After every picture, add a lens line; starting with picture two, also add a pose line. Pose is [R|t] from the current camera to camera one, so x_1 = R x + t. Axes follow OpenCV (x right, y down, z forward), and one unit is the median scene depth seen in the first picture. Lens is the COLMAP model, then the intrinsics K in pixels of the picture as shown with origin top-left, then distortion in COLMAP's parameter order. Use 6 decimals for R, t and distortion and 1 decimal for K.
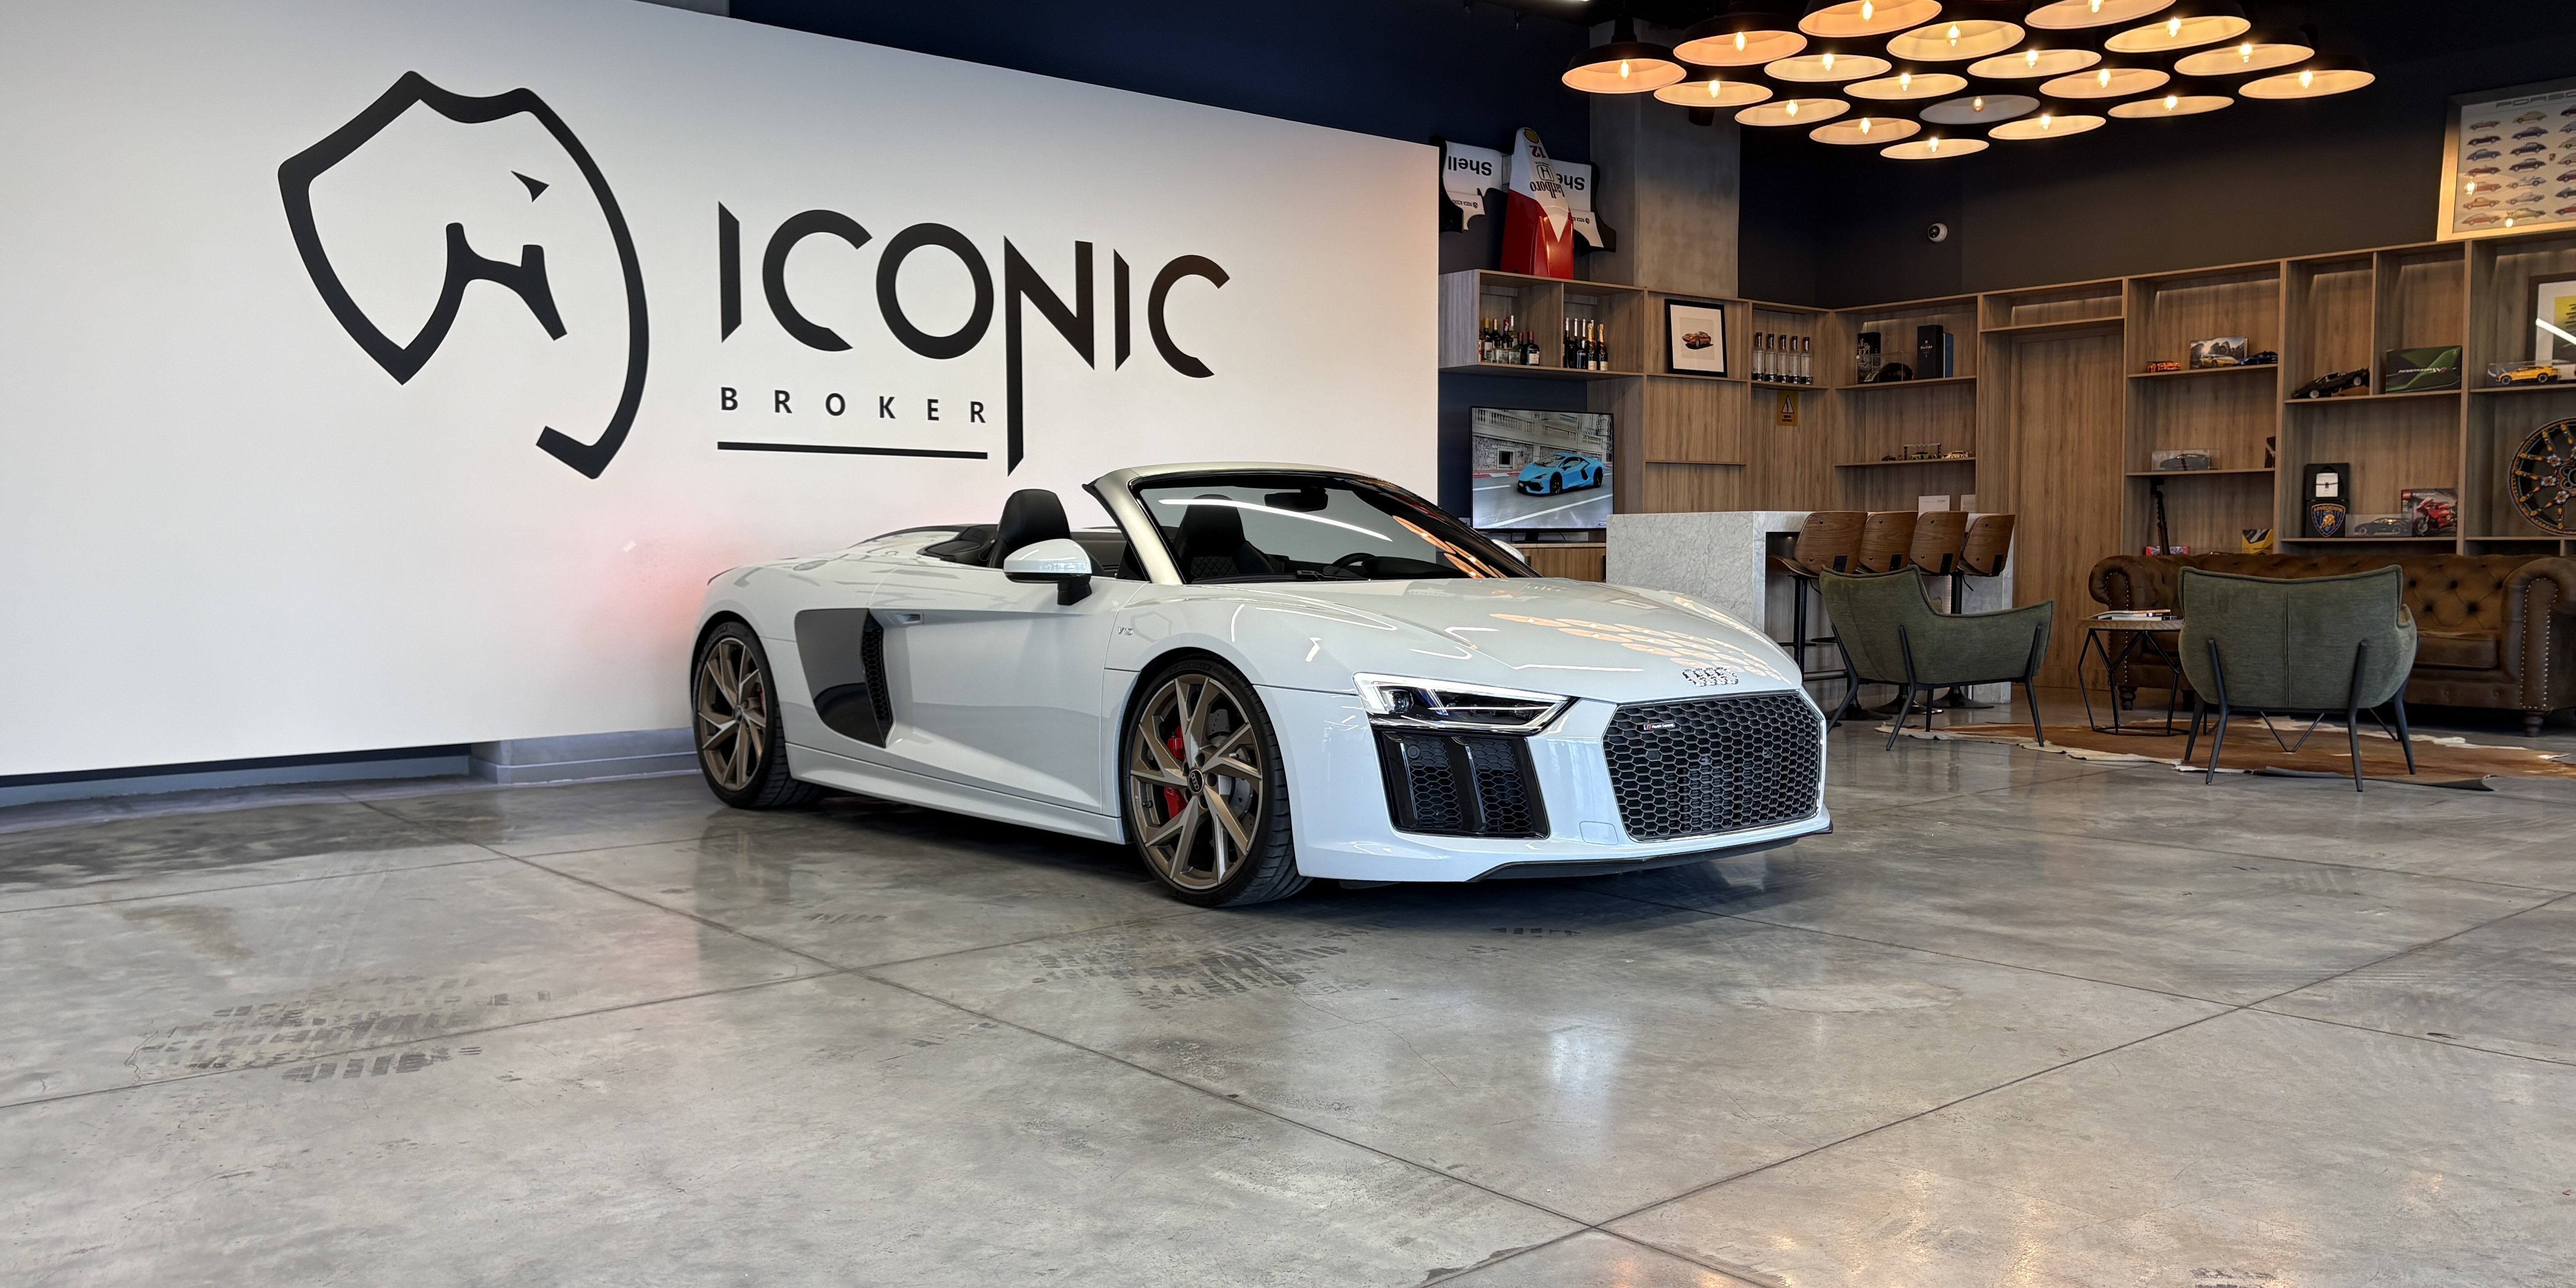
lens RADIAL K [[1946.5, 0, 1280.3], [0, 1946.5, 663.6], [0, 0, 1]] dist [0.043448, -0.050697]
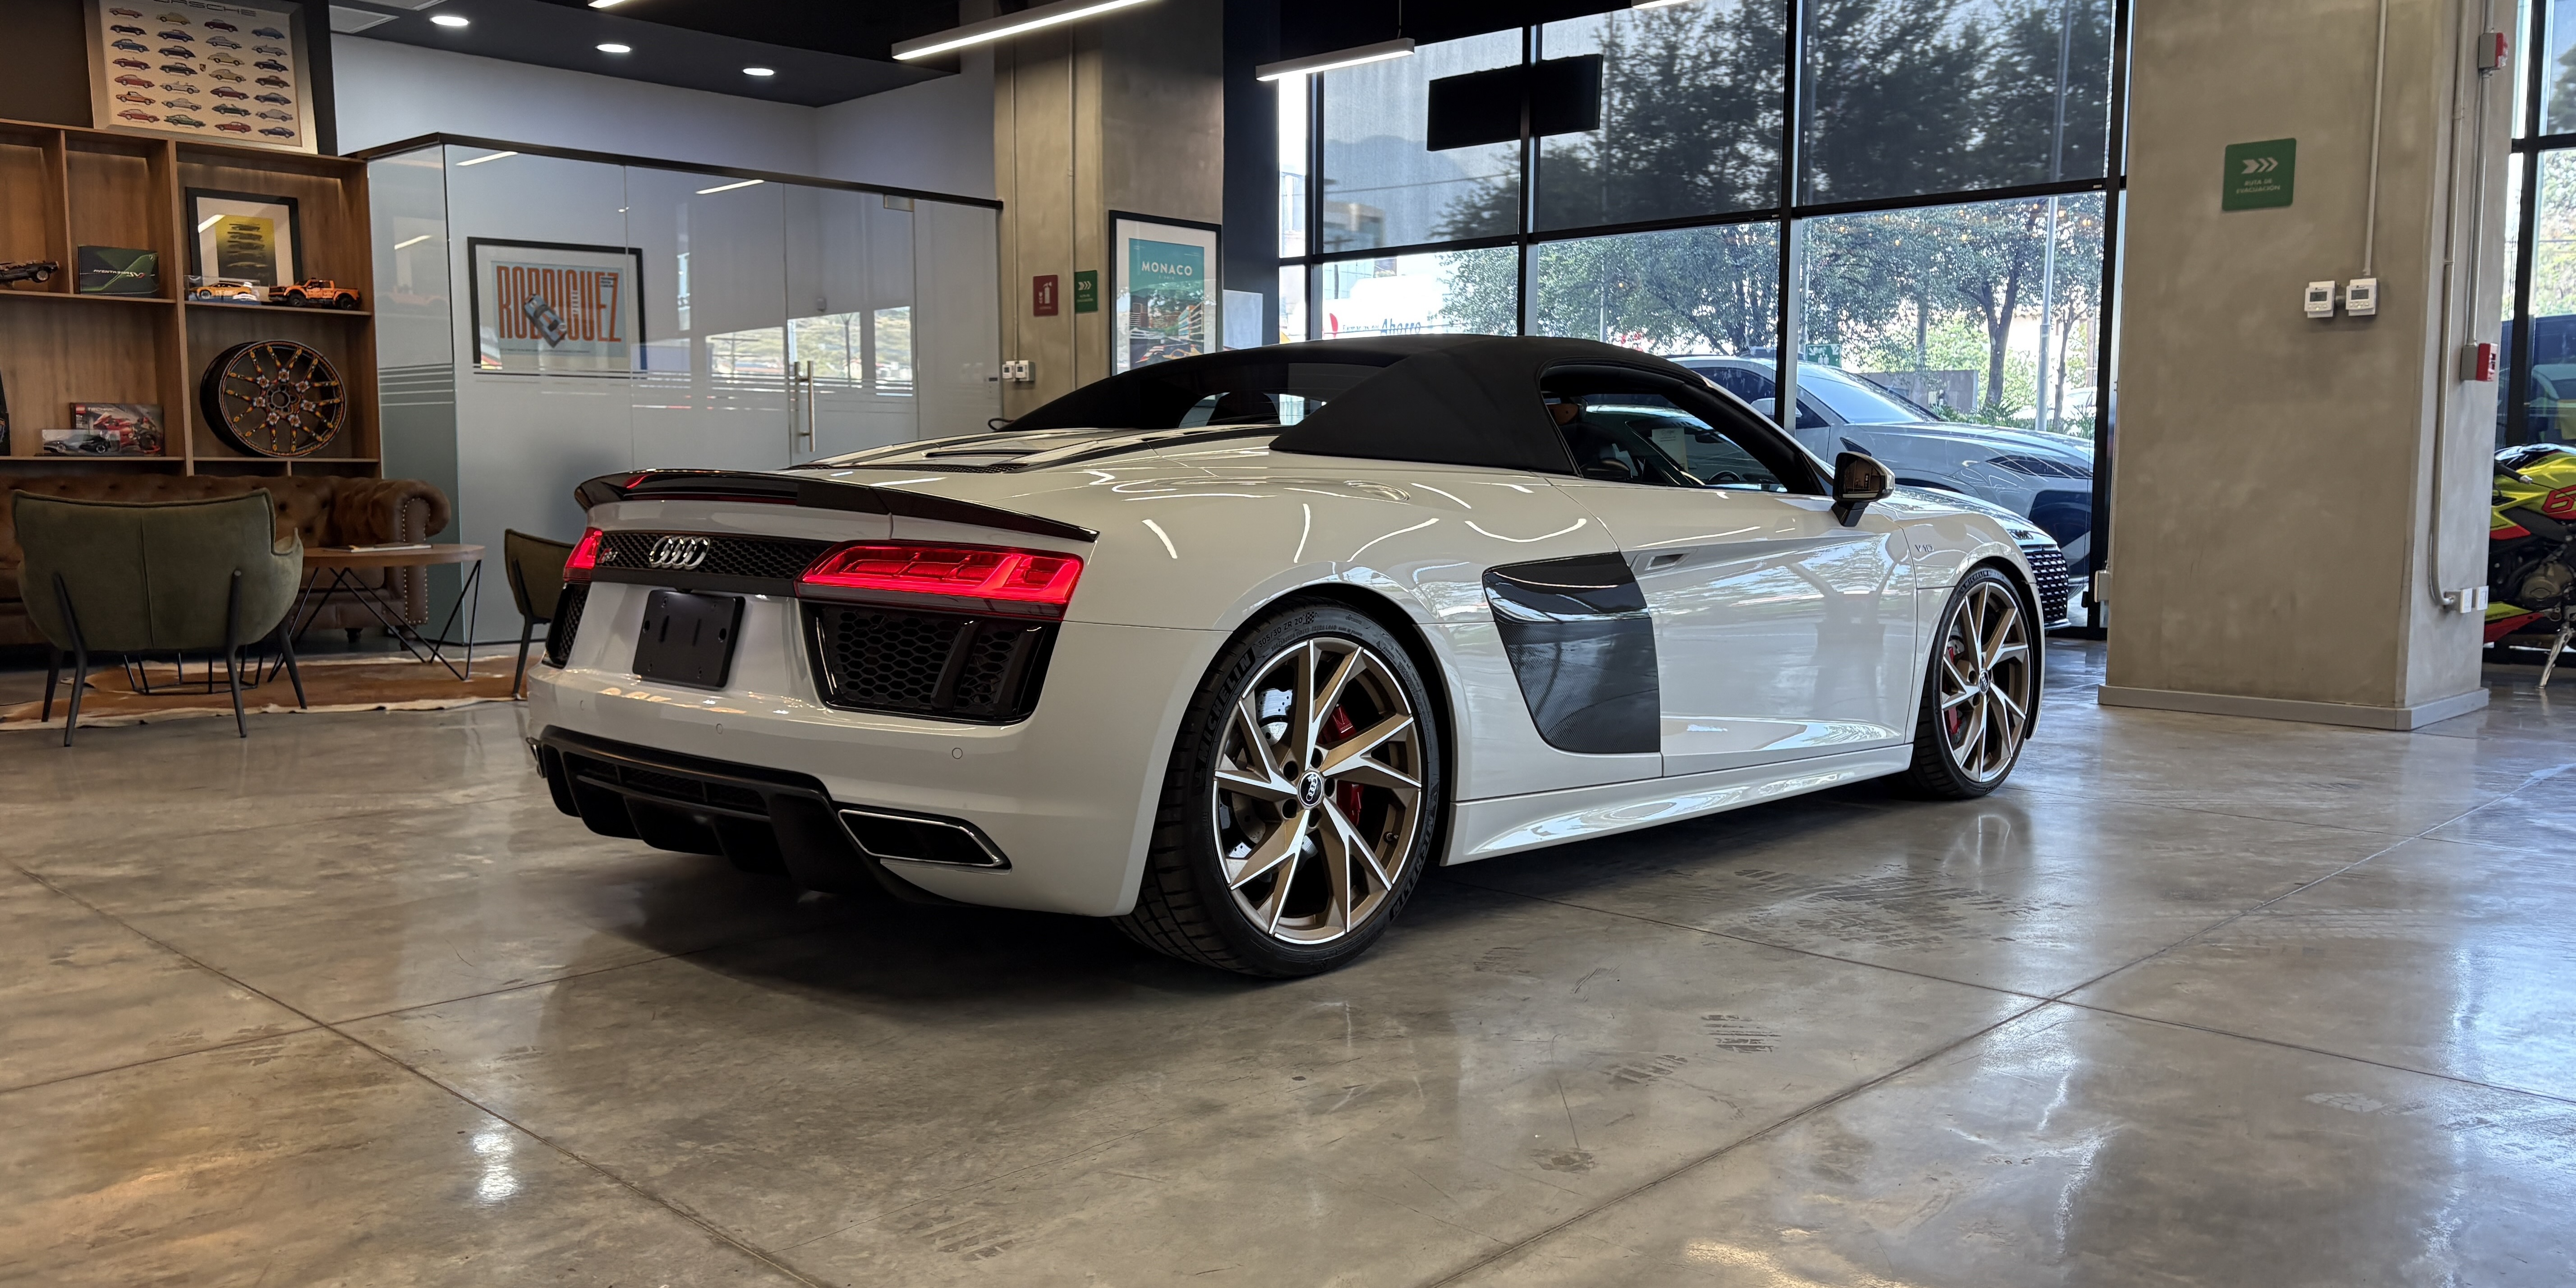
lens RADIAL K [[1946.5, 0, 1282.1], [0, 1946.5, 658.4], [0, 0, 1]] dist [0.043448, -0.050697]
pose [[-0.099443, -0.092852, 0.990702, -0.559315], [0.056987, 0.993471, 0.098831, -0.044052], [-0.993410, 0.066285, -0.093502, 0.802484]]
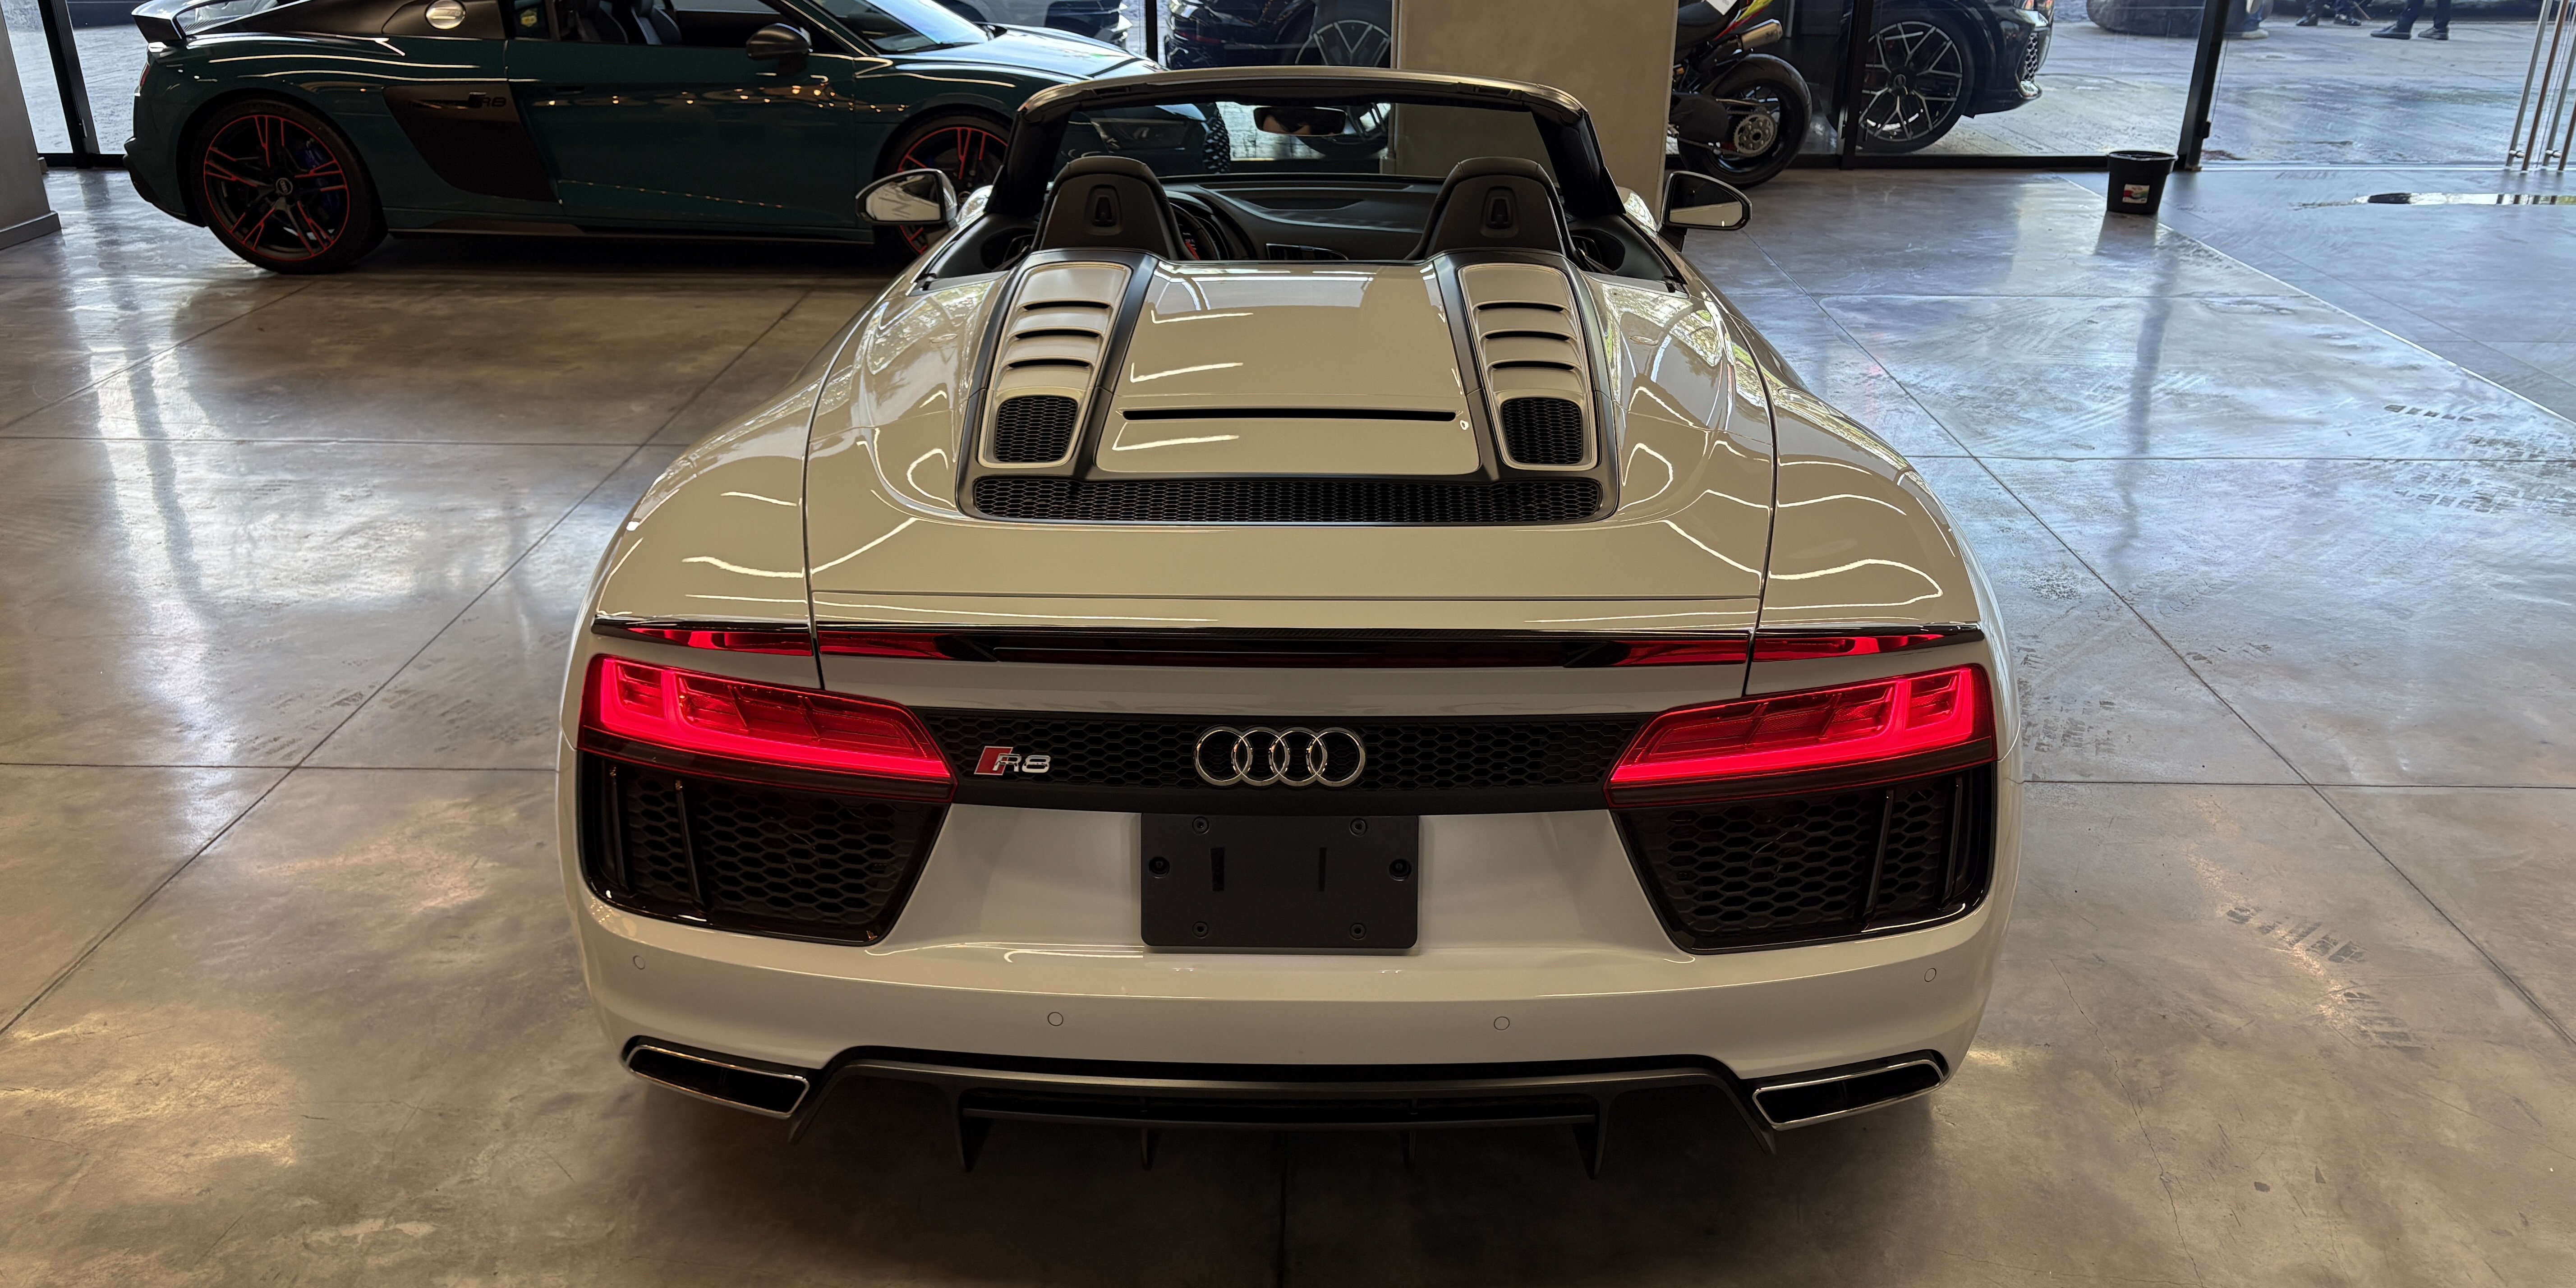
lens RADIAL K [[1946.5, 0, 1276.4], [0, 1946.5, 686.5], [0, 0, 1]] dist [0.043448, -0.050697]
pose [[-0.750380, -0.266299, 0.604992, -0.231952], [0.038414, 0.896143, 0.442099, -0.169141], [-0.659890, 0.354982, -0.662218, 1.093890]]
